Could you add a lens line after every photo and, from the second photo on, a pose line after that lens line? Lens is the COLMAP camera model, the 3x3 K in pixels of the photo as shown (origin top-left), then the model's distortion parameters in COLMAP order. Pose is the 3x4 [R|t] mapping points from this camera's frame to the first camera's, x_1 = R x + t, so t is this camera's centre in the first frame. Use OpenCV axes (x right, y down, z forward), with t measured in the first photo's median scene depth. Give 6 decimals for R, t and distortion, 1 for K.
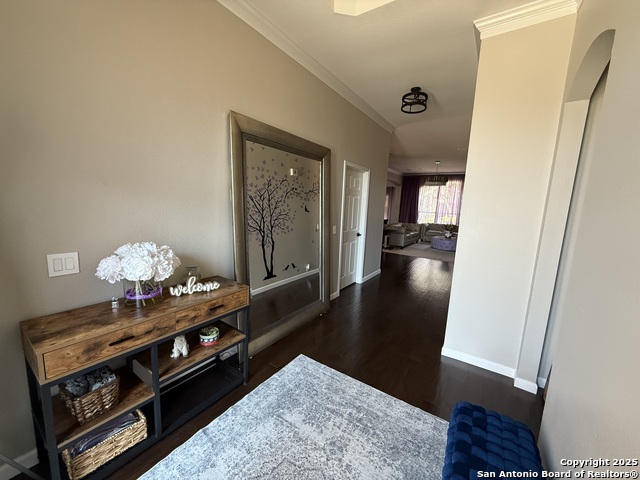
lens RADIAL K [[254.8, 0, 322.9], [0, 254.8, 240.3], [0, 0, 1]] dist [-0.000182, -0.000022]
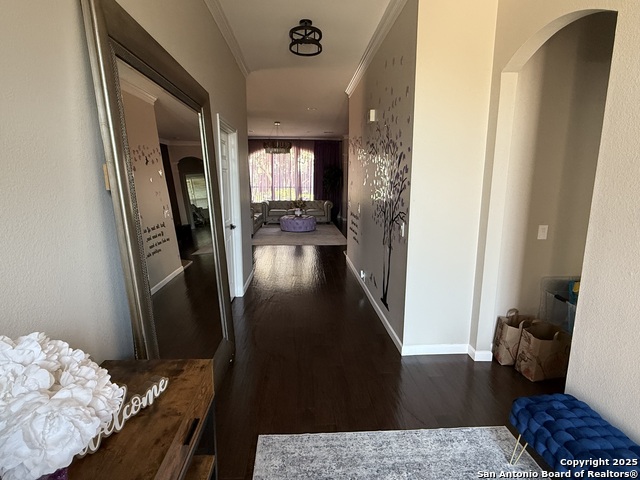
lens RADIAL K [[335.7, 0, 318.6], [0, 335.7, 240.3], [0, 0, 1]] dist [-0.007073, -0.000248]
pose [[0.802705, -0.149373, 0.577367, -0.263238], [0.123538, 0.988773, 0.084057, -0.045459], [-0.583441, 0.003854, 0.812146, 0.193901]]
